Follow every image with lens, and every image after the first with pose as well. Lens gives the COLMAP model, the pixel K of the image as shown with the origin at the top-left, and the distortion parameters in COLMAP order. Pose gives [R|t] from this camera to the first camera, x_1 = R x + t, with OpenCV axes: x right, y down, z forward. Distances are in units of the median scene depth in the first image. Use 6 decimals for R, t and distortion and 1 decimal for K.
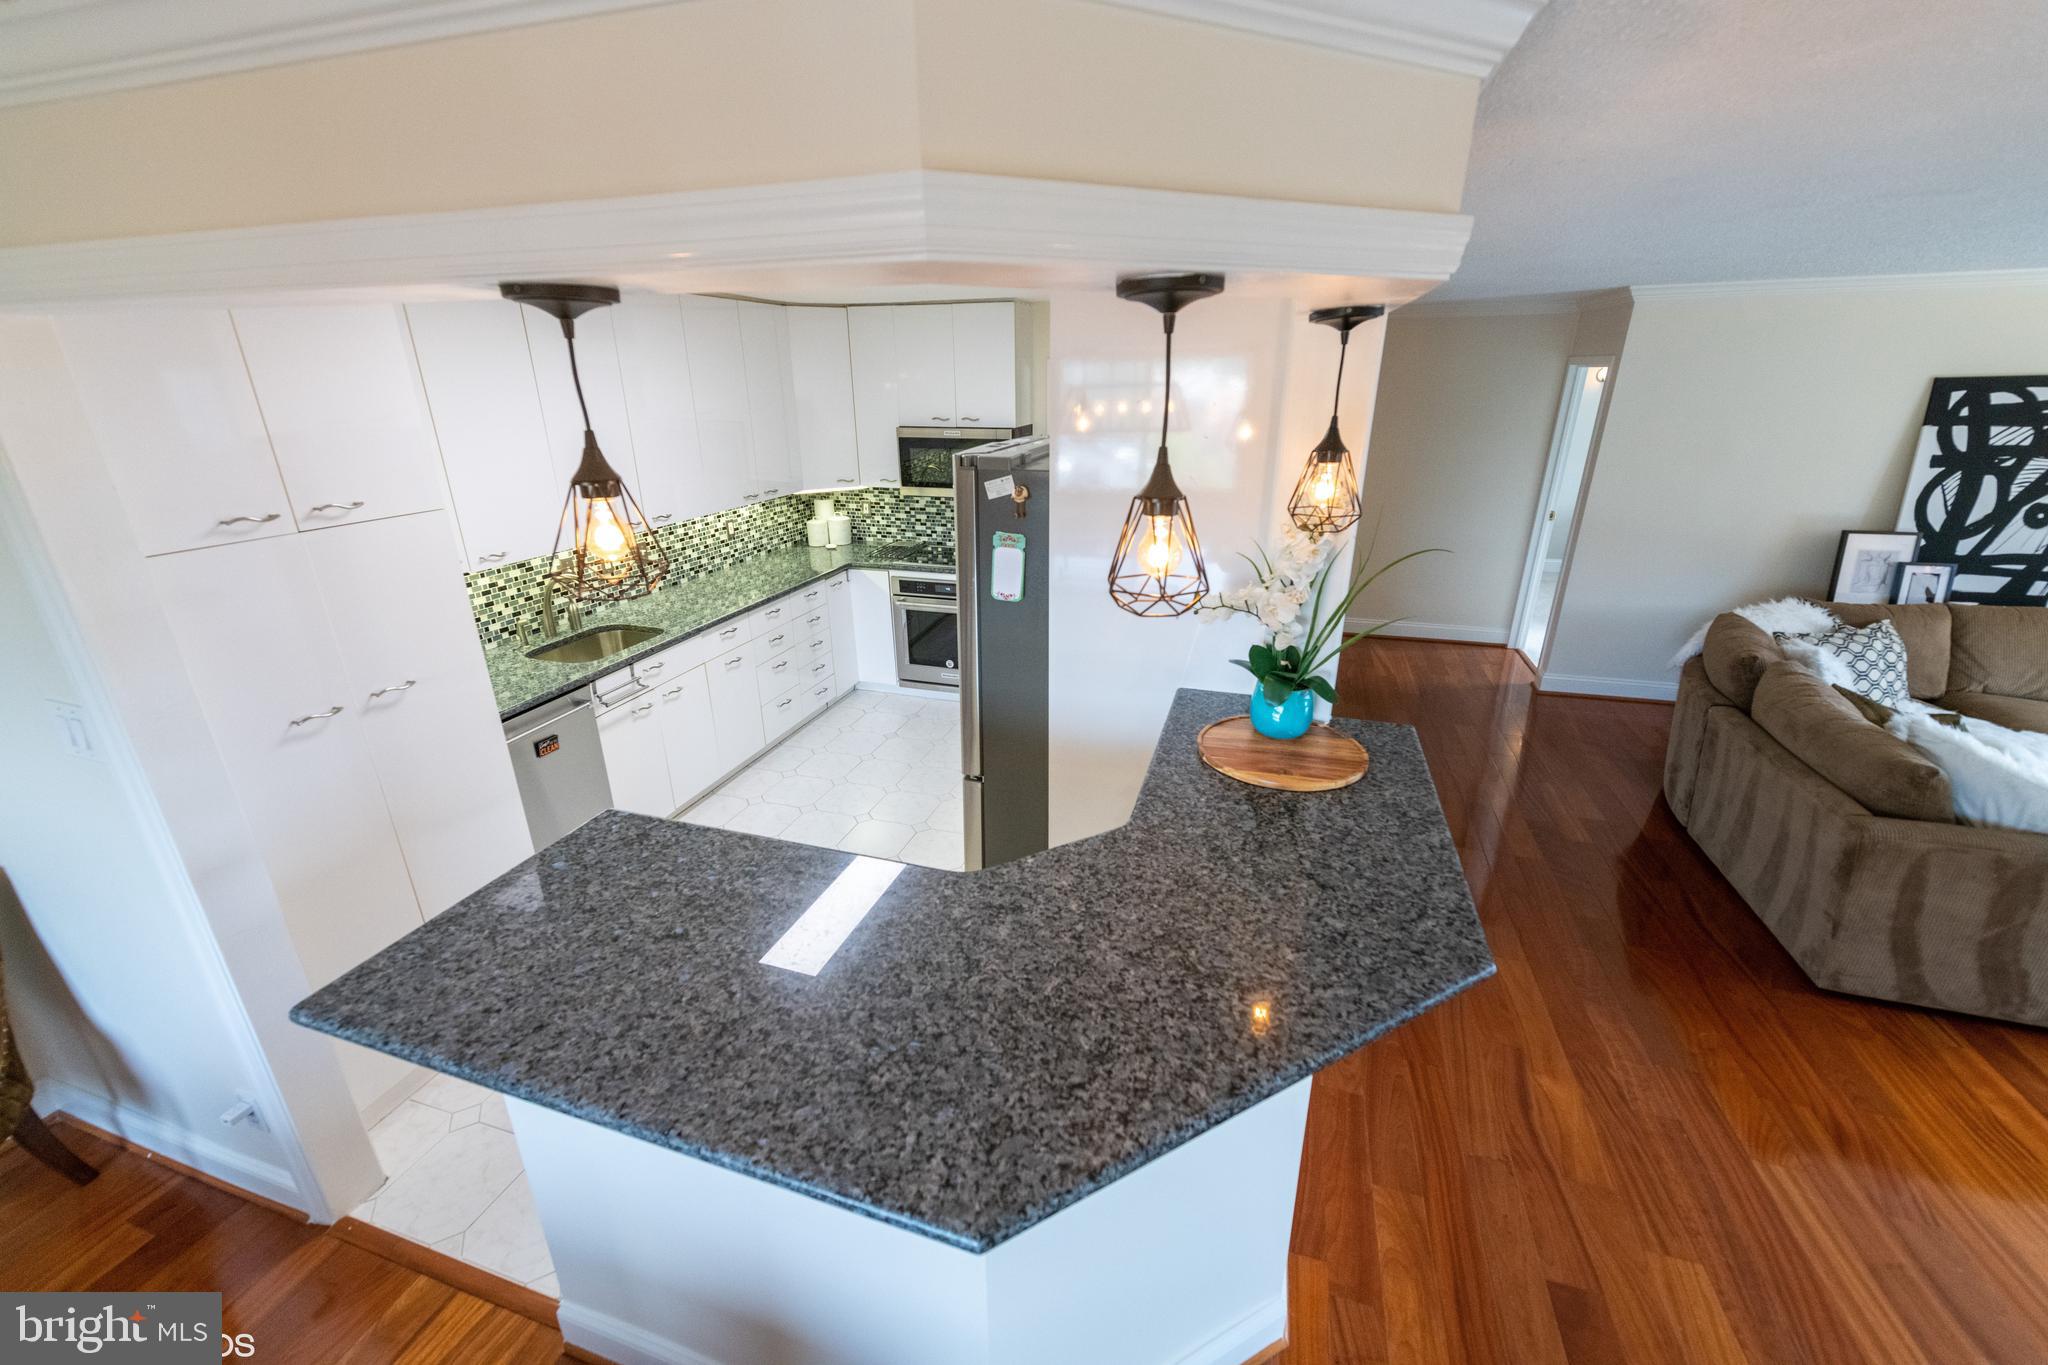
lens RADIAL K [[813.9, 0, 1018.3], [0, 813.9, 673.7], [0, 0, 1]] dist [0.013759, -0.002376]
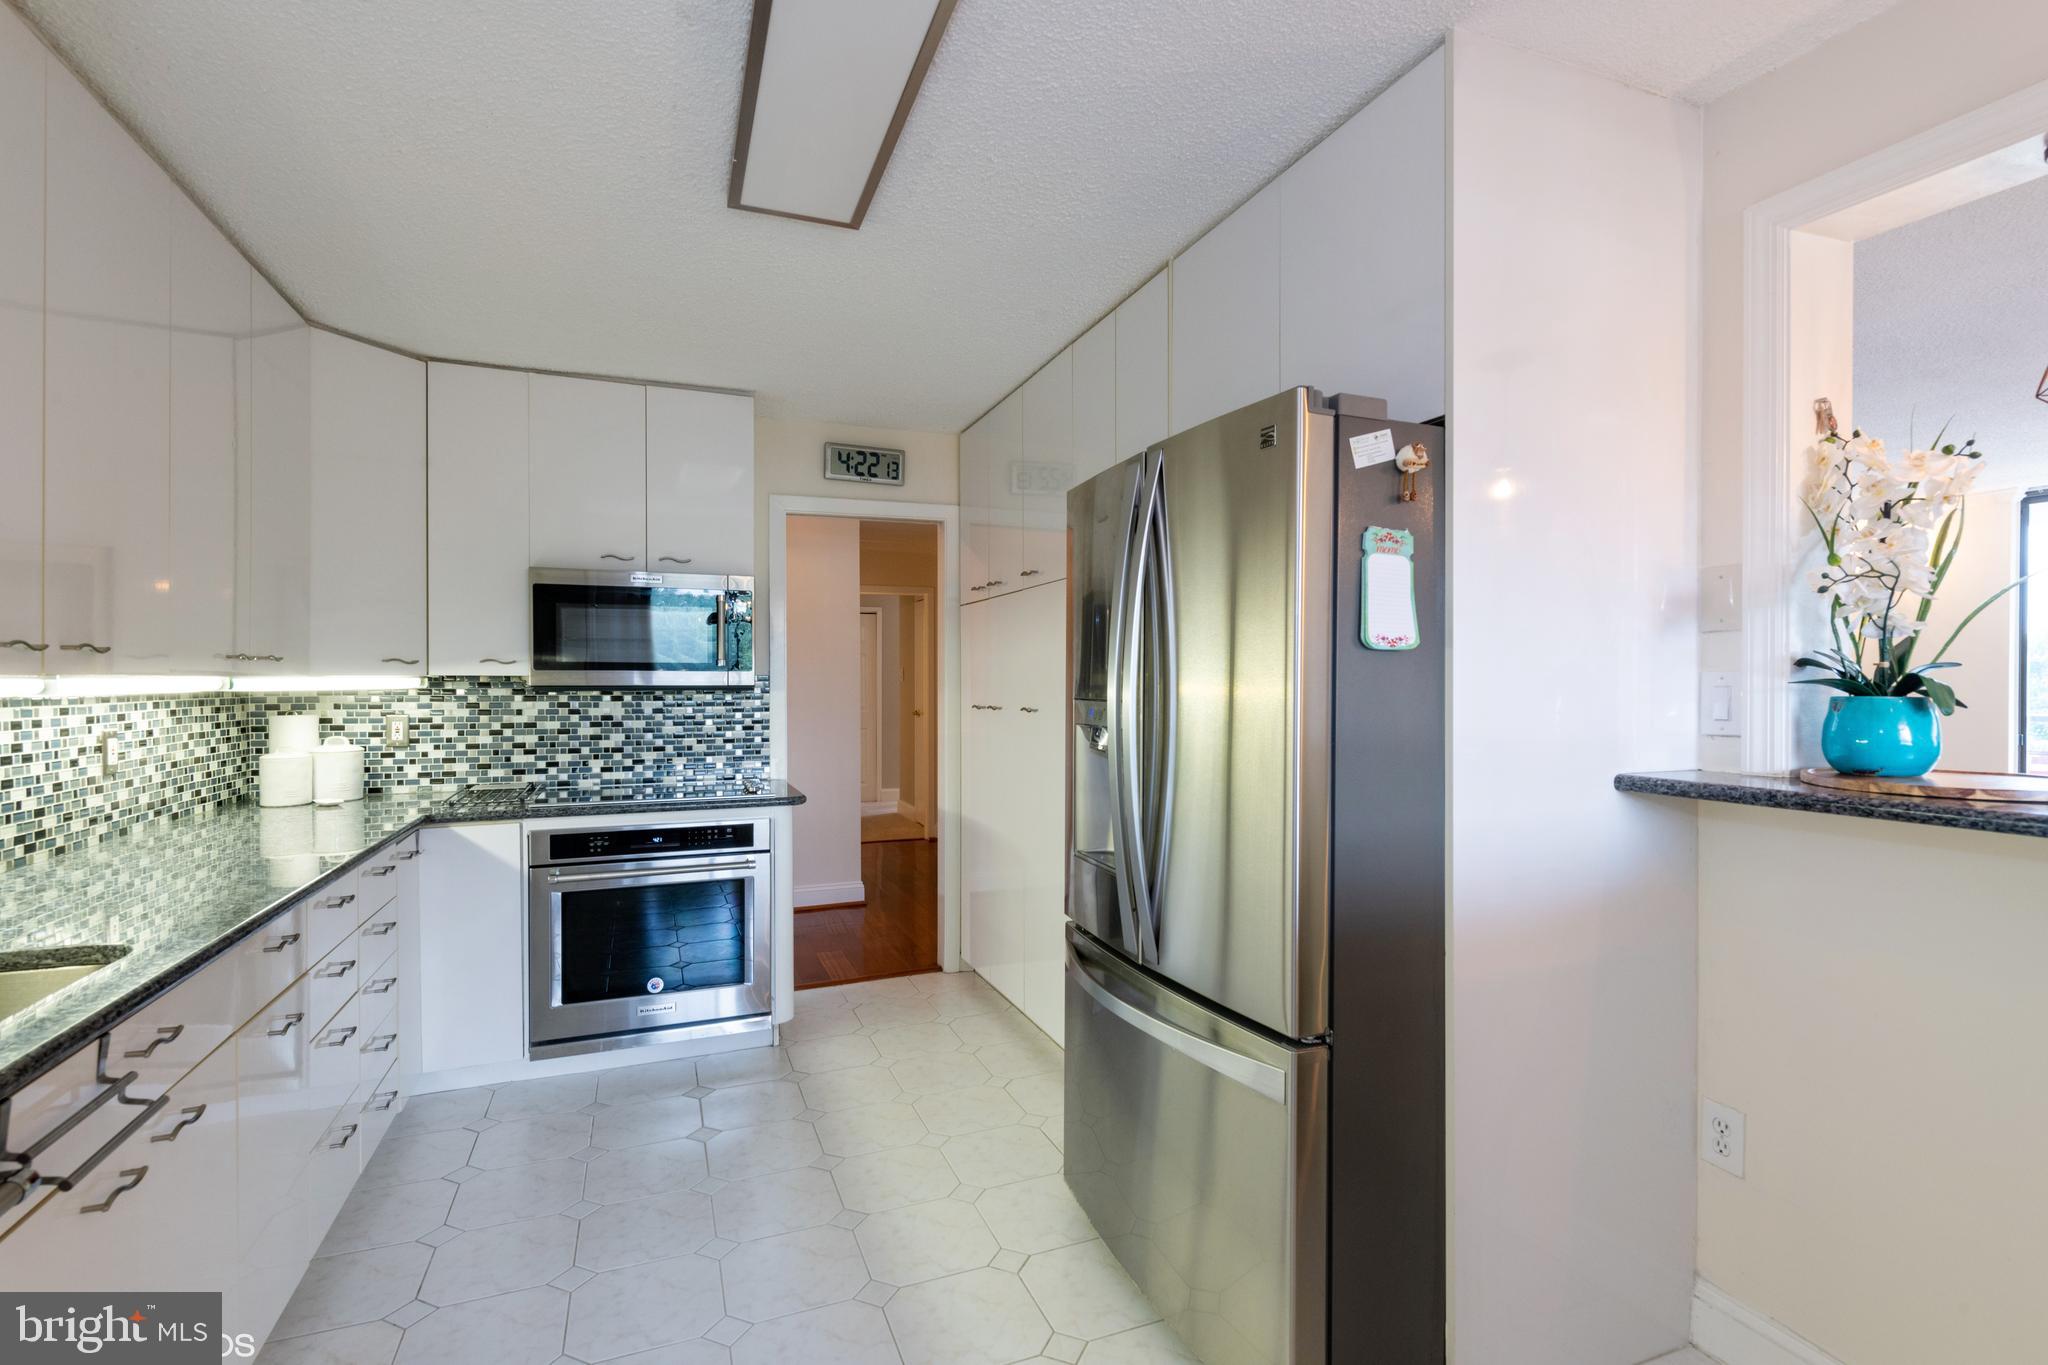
lens RADIAL K [[962.2, 0, 1016.1], [0, 962.2, 688.1], [0, 0, 1]] dist [0.004190, -0.000856]
pose [[0.769692, 0.005214, 0.638395, -0.306534], [0.217299, 0.938120, -0.269652, 0.026401], [-0.600297, 0.346271, 0.720930, 0.343728]]
